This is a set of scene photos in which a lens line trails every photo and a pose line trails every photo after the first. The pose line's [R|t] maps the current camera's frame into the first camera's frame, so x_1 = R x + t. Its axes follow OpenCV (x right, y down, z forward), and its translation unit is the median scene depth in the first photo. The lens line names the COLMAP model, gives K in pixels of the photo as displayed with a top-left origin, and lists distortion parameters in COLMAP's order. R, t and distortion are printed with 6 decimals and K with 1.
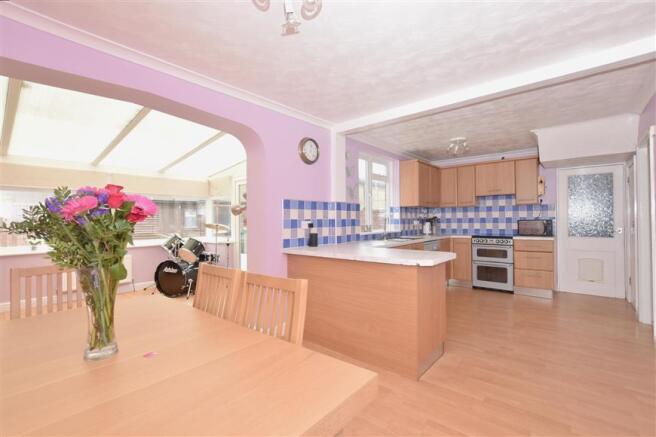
lens RADIAL K [[295.6, 0, 328.0], [0, 295.6, 218.5], [0, 0, 1]] dist [-0.002508, 0.000289]
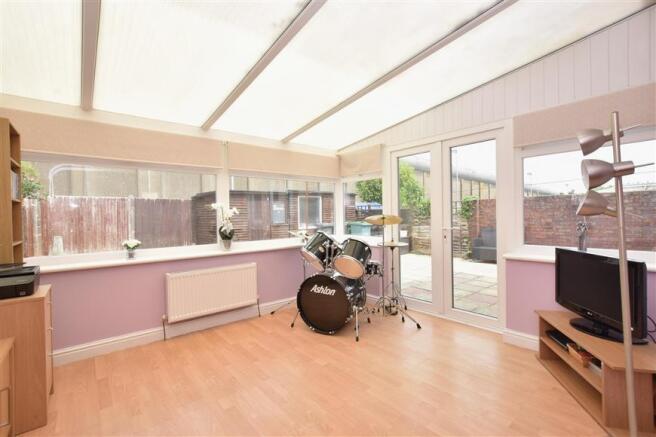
lens RADIAL K [[295.6, 0, 328.0], [0, 295.6, 218.5], [0, 0, 1]] dist [-0.002508, 0.000289]
pose [[0.986936, -0.008951, -0.160866, -0.406053], [0.012010, 0.999765, 0.018055, 0.012598], [0.160667, -0.019751, 0.986811, 0.376092]]
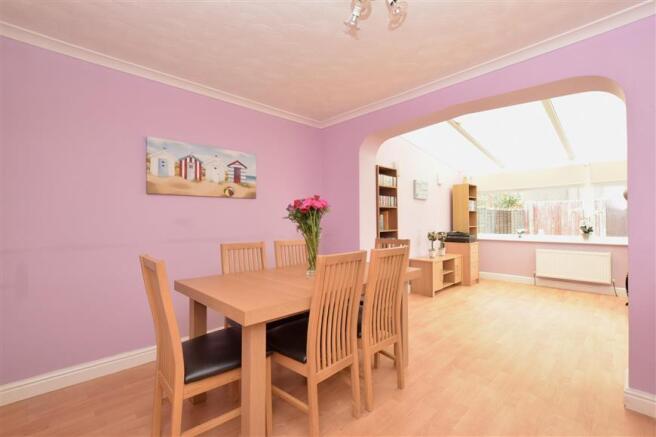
lens RADIAL K [[295.6, 0, 328.0], [0, 295.6, 218.5], [0, 0, 1]] dist [-0.002508, 0.000289]
pose [[-0.106404, -0.001780, -0.994321, 0.281916], [0.016443, 0.999859, -0.003549, 0.013770], [0.994187, -0.016727, -0.106359, 0.284661]]
